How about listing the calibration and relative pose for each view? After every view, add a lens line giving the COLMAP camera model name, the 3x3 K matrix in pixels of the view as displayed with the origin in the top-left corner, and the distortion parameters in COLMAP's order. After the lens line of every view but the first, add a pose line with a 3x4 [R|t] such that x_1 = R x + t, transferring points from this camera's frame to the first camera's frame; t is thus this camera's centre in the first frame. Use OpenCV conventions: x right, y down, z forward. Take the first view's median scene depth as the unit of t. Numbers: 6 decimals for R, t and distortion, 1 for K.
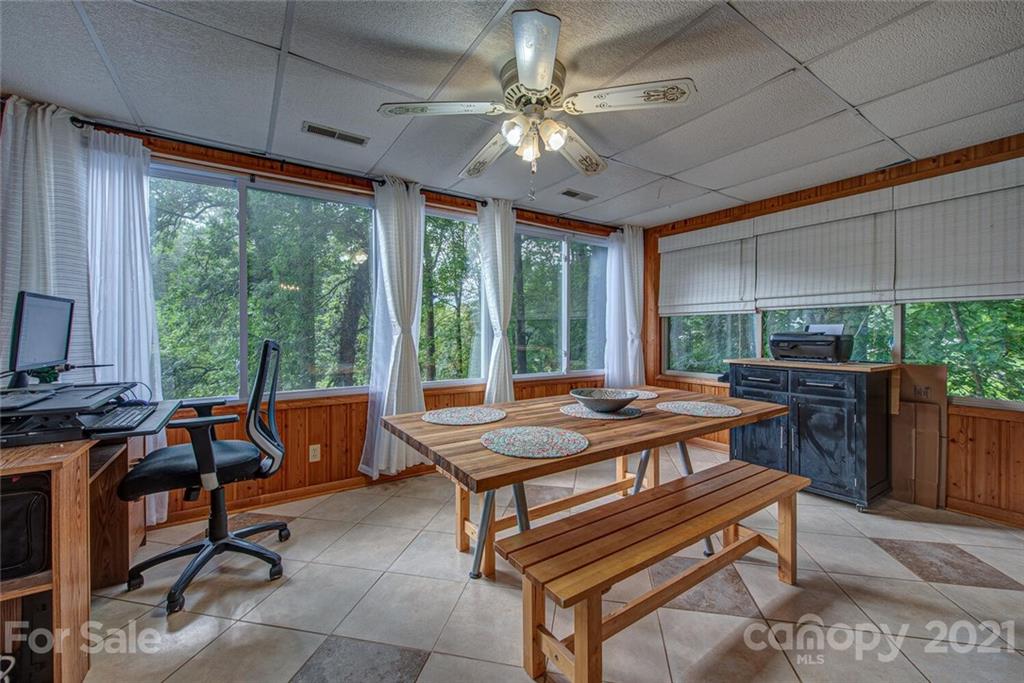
lens RADIAL K [[402.8, 0, 501.5], [0, 402.8, 333.0], [0, 0, 1]] dist [0.000937, -0.002820]
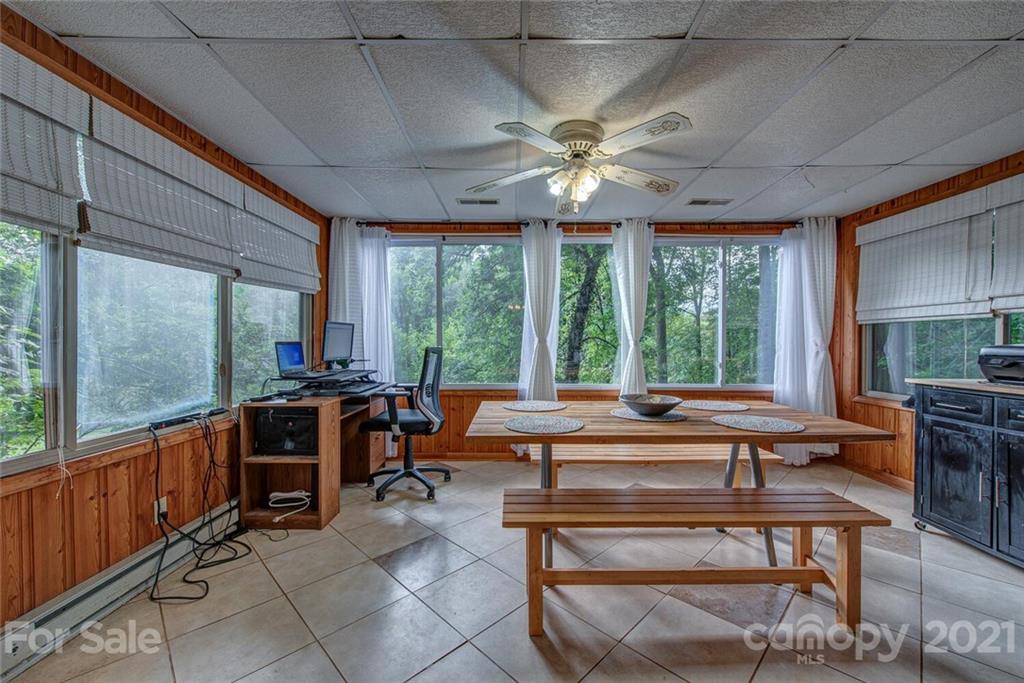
lens RADIAL K [[406.0, 0, 515.2], [0, 406.0, 343.3], [0, 0, 1]] dist [-0.001147, -0.000480]
pose [[0.831298, 0.005154, -0.555803, 0.367209], [-0.004344, 0.999987, 0.002776, -0.001432], [0.555809, 0.000107, 0.831310, -0.081083]]
